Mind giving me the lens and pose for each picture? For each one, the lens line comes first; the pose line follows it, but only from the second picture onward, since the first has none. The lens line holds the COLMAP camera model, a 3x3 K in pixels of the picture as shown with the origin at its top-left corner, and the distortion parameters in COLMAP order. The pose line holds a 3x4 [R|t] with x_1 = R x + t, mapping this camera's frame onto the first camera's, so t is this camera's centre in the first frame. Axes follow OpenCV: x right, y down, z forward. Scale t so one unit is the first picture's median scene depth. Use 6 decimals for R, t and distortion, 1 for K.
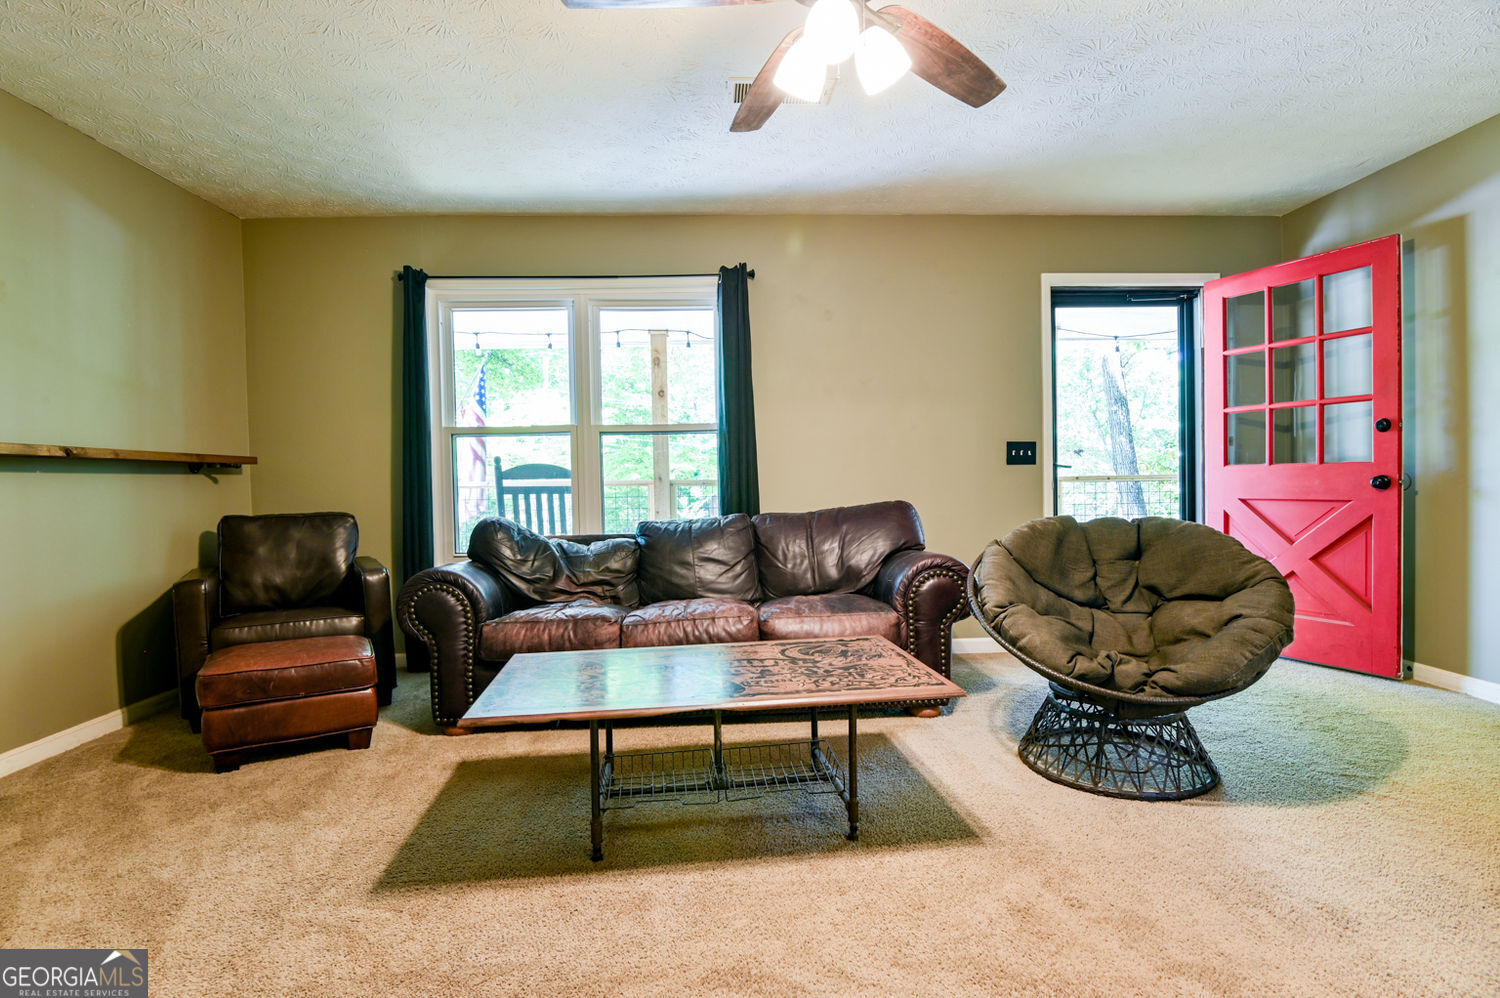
lens RADIAL K [[732.0, 0, 745.4], [0, 732.0, 502.0], [0, 0, 1]] dist [-0.024518, 0.001318]
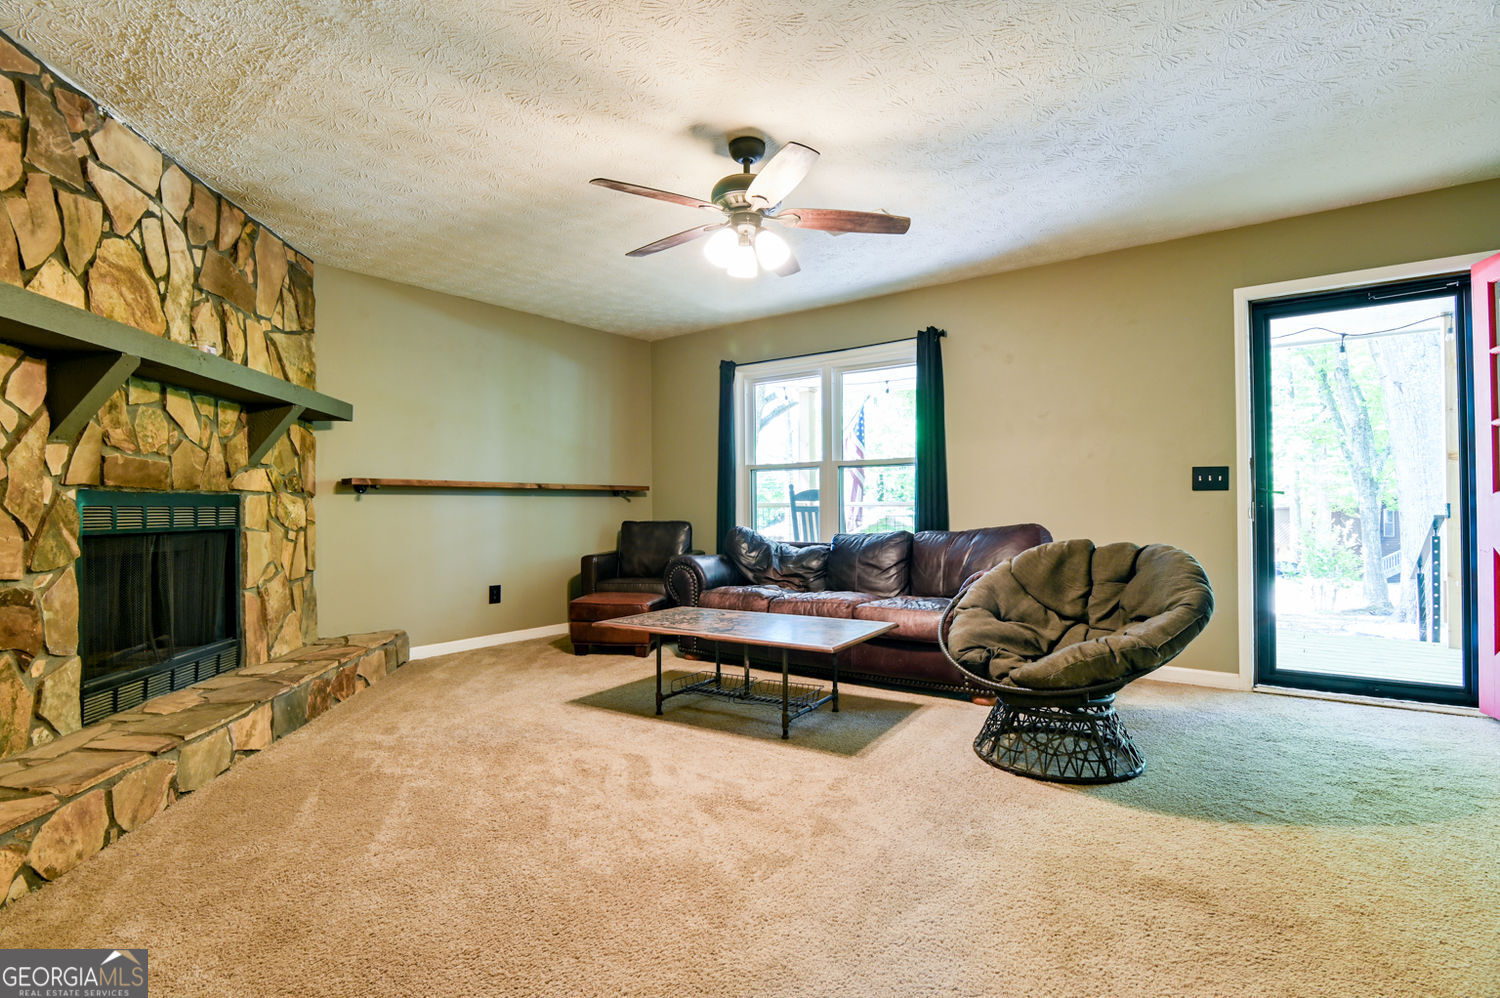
lens RADIAL K [[732.0, 0, 746.4], [0, 732.0, 501.2], [0, 0, 1]] dist [-0.024518, 0.001318]
pose [[0.766150, 0.009217, -0.642596, 0.555985], [-0.025821, 0.999531, -0.016449, -0.006155], [0.642143, 0.029195, 0.766029, -0.130108]]
